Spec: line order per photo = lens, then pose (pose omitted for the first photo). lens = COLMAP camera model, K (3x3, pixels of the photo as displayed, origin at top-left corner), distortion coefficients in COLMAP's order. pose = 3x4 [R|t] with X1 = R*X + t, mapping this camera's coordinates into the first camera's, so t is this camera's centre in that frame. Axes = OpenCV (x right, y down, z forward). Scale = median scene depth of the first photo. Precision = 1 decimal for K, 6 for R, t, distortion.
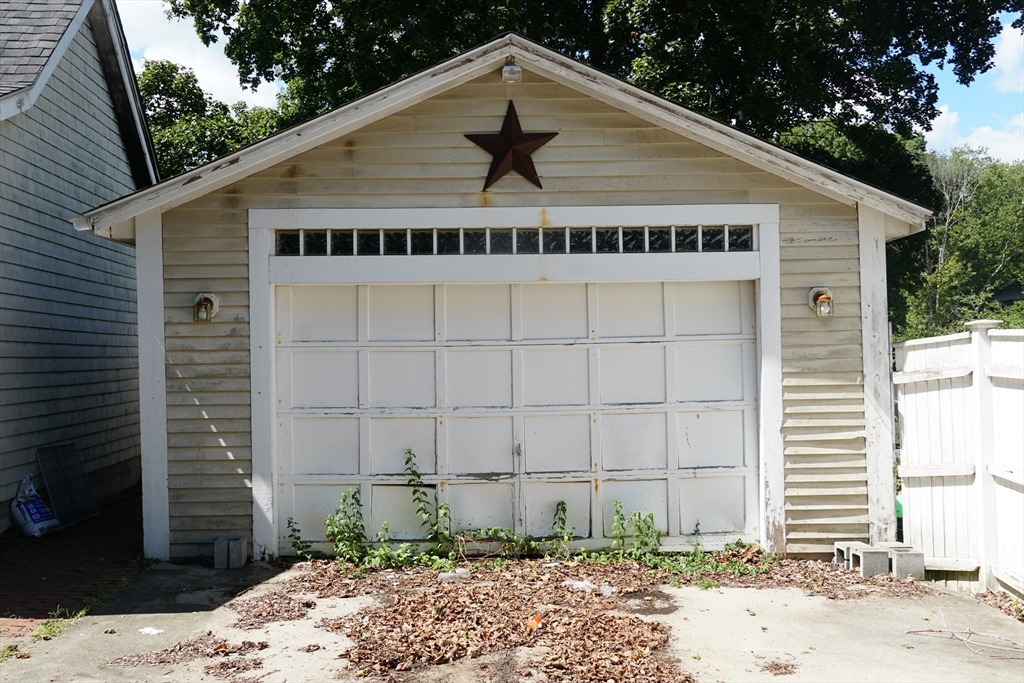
lens RADIAL K [[1133.1, 0, 511.8], [0, 1133.1, 342.3], [0, 0, 1]] dist [0.001113, 0.000000]
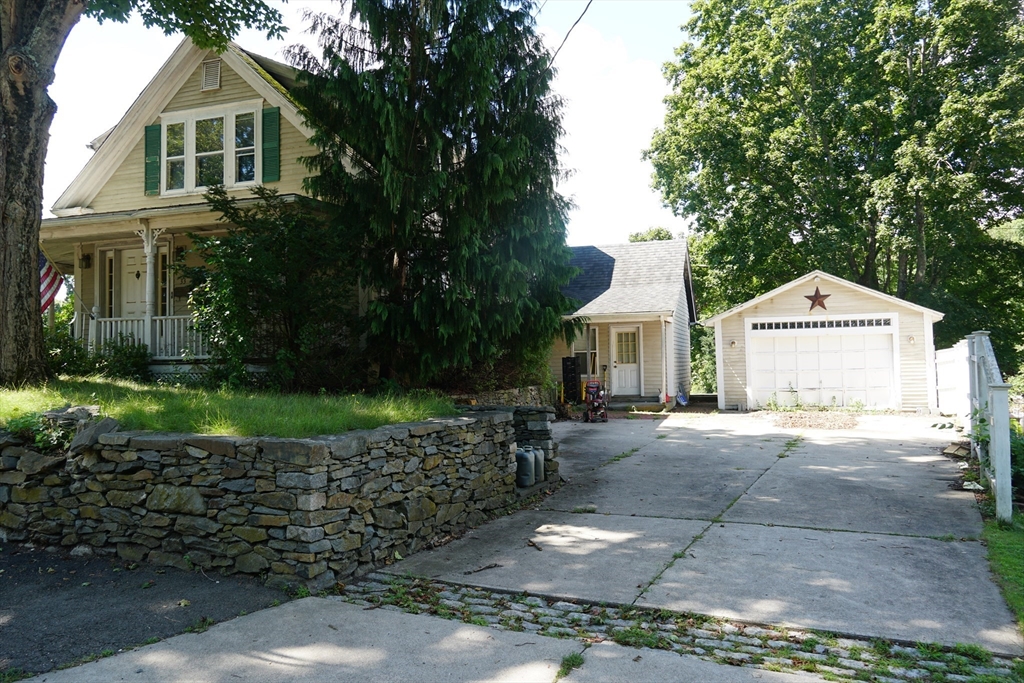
lens RADIAL K [[764.0, 0, 520.3], [0, 764.0, 339.2], [0, 0, 1]] dist [-0.032143, 0.025515]
pose [[0.923820, -0.016879, -0.382455, 0.050276], [0.011952, 0.999812, -0.015256, -0.015585], [0.382641, 0.009523, 0.923848, -1.640971]]
